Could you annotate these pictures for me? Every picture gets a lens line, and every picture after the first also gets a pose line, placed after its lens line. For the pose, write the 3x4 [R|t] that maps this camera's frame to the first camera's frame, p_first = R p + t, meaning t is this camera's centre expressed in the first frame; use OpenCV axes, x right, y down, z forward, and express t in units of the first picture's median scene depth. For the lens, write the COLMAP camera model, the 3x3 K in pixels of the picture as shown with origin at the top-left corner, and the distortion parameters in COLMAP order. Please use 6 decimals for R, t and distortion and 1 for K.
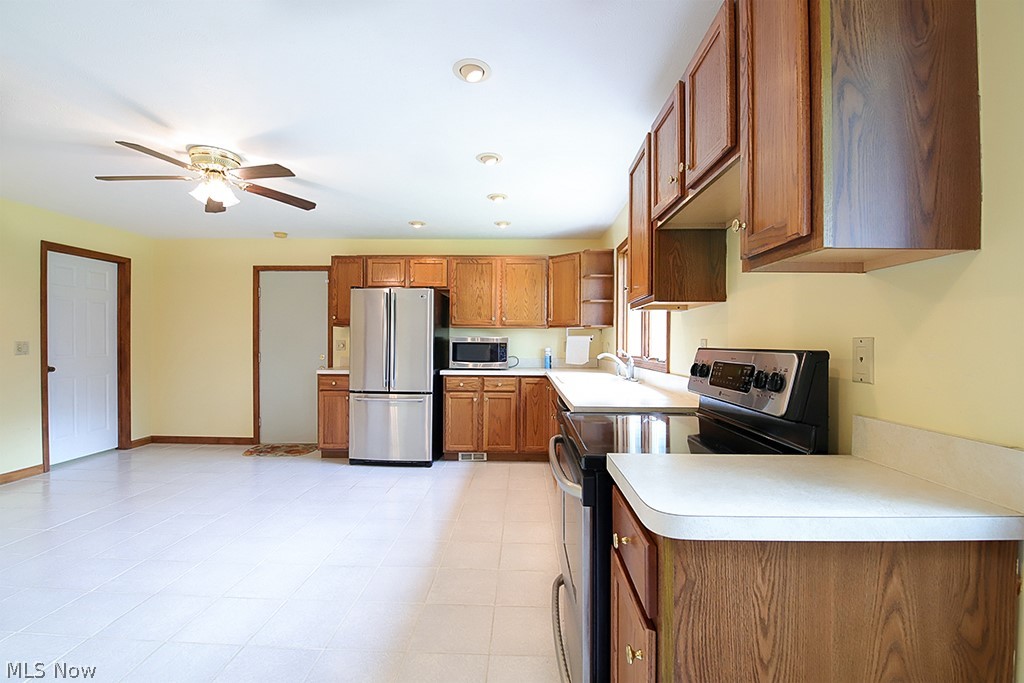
lens RADIAL K [[439.1, 0, 512.0], [0, 439.1, 341.5], [0, 0, 1]] dist [-0.007048, -0.007700]
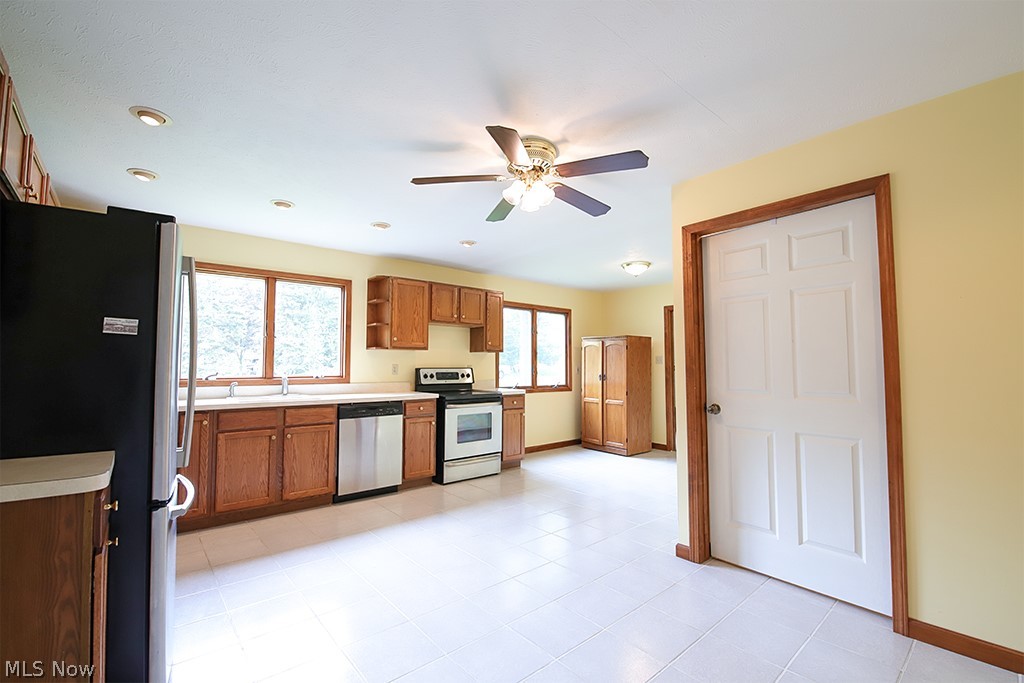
lens RADIAL K [[439.1, 0, 512.0], [0, 439.1, 341.5], [0, 0, 1]] dist [-0.007048, -0.007700]
pose [[-0.673243, 0.034926, 0.738596, -0.809184], [-0.008612, 0.998446, -0.055064, -0.001877], [-0.739371, -0.043433, -0.671896, 1.005080]]
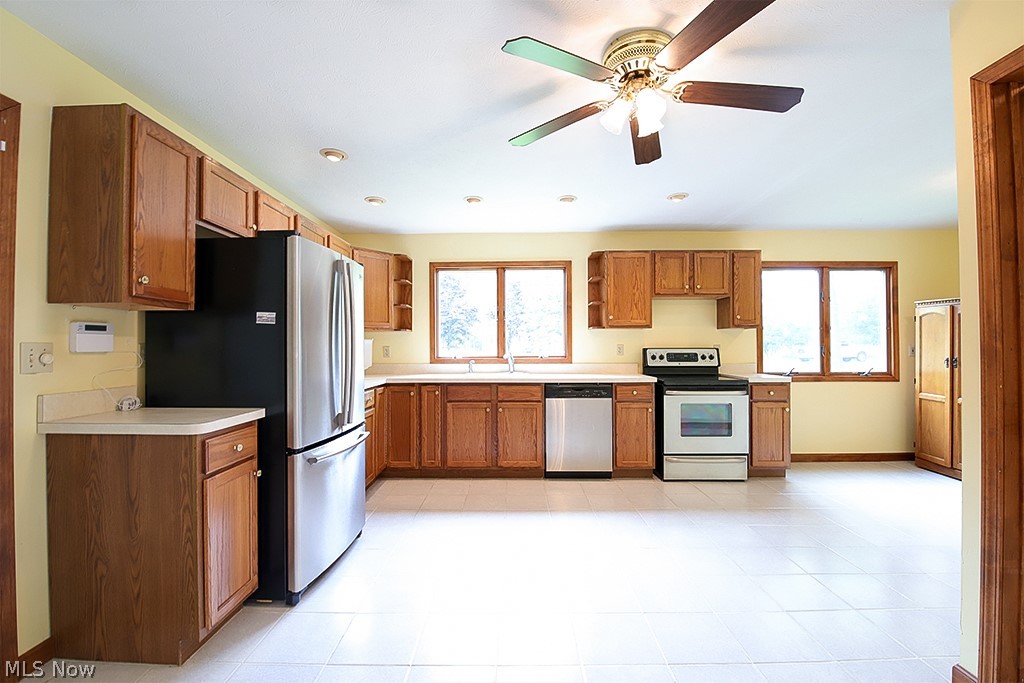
lens RADIAL K [[439.1, 0, 512.0], [0, 439.1, 341.5], [0, 0, 1]] dist [-0.007048, -0.007700]
pose [[-0.020872, 0.006360, 0.999762, -0.825809], [-0.002368, 0.999977, -0.006410, -0.002198], [-0.999779, -0.002501, -0.020857, 0.755279]]
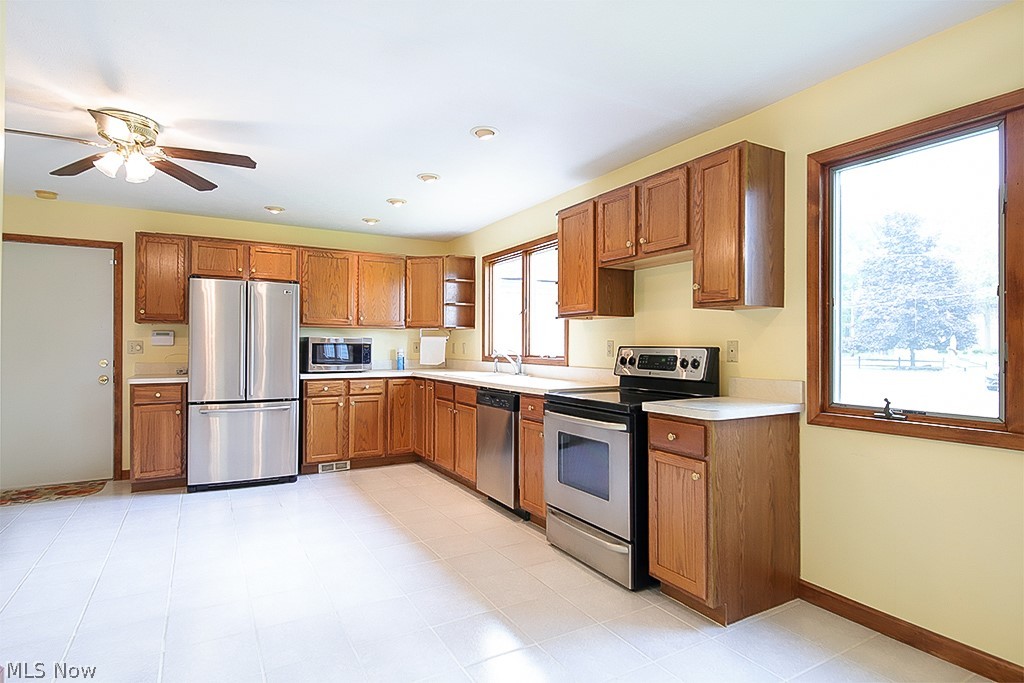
lens RADIAL K [[539.6, 0, 512.0], [0, 539.6, 341.5], [0, 0, 1]] dist [0.001868, -0.000101]
pose [[0.851562, 0.000677, 0.524253, -0.375288], [-0.000180, 0.999999, -0.000998, -0.000651], [-0.524254, 0.000756, 0.851562, -0.170837]]
